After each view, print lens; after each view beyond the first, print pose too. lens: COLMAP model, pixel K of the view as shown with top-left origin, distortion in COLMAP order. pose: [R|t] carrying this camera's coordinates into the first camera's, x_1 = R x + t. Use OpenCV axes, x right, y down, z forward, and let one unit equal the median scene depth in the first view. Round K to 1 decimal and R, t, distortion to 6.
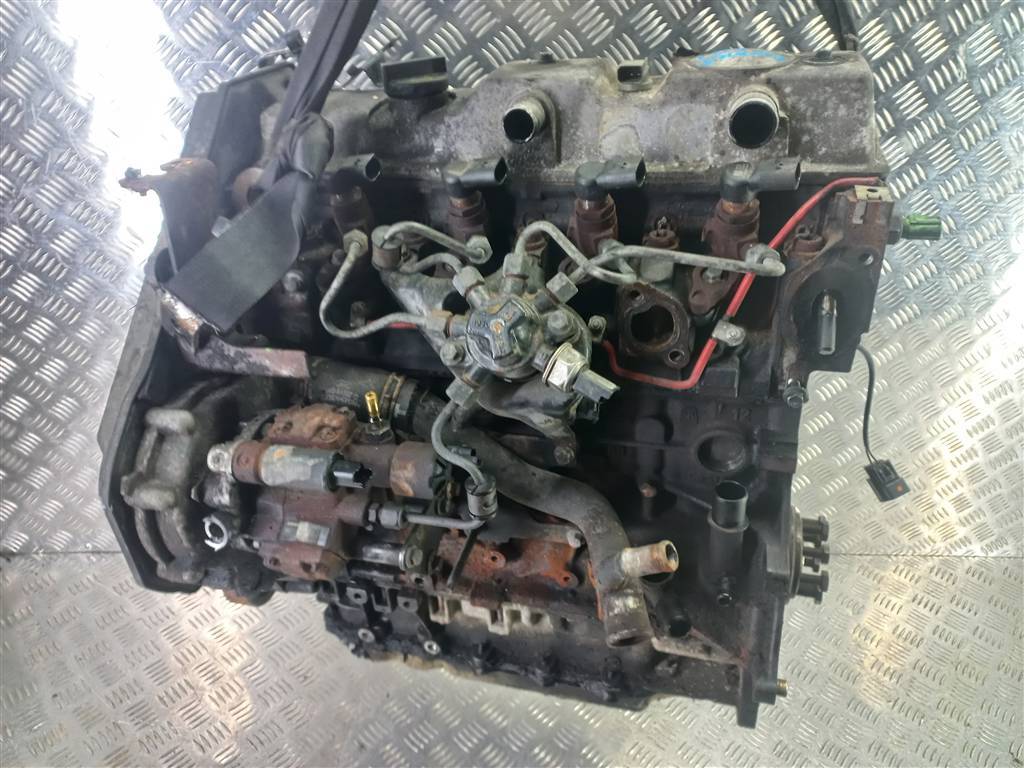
lens RADIAL K [[755.8, 0, 512.0], [0, 755.8, 384.0], [0, 0, 1]] dist [-0.001799, 0.041475]
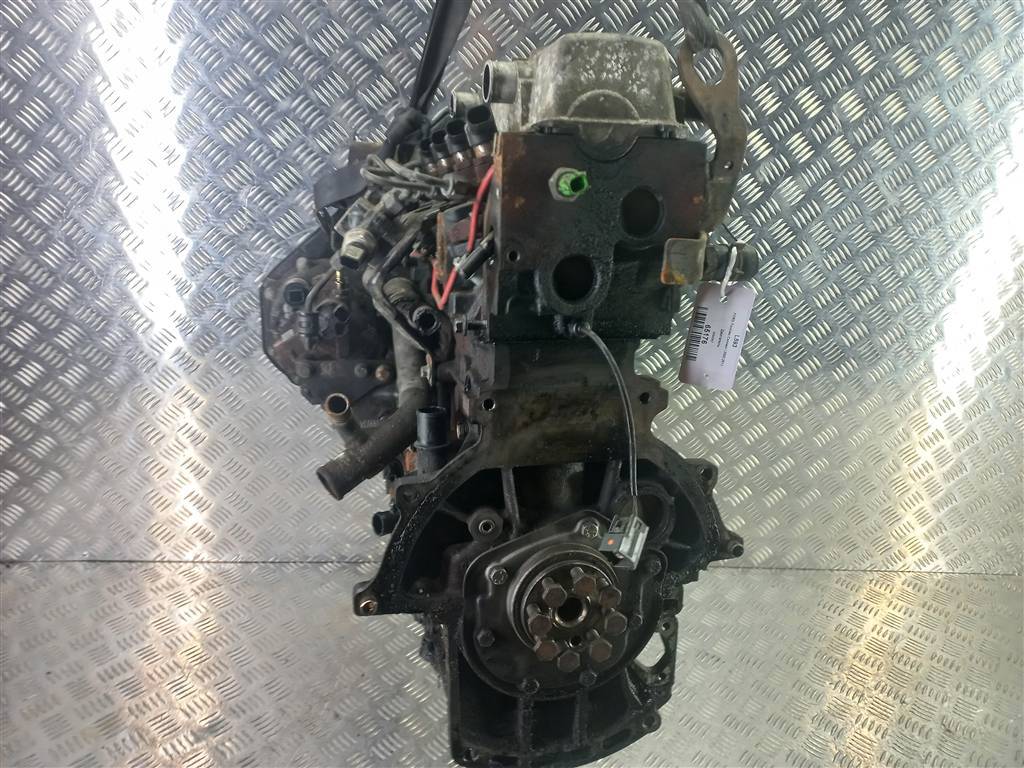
lens RADIAL K [[755.8, 0, 512.0], [0, 755.8, 384.0], [0, 0, 1]] dist [-0.001799, 0.041475]
pose [[0.999706, 0.001480, 0.024217, 0.019158], [0.002655, 0.985474, -0.169808, 0.200373], [-0.024117, 0.169823, 0.985180, -0.134753]]
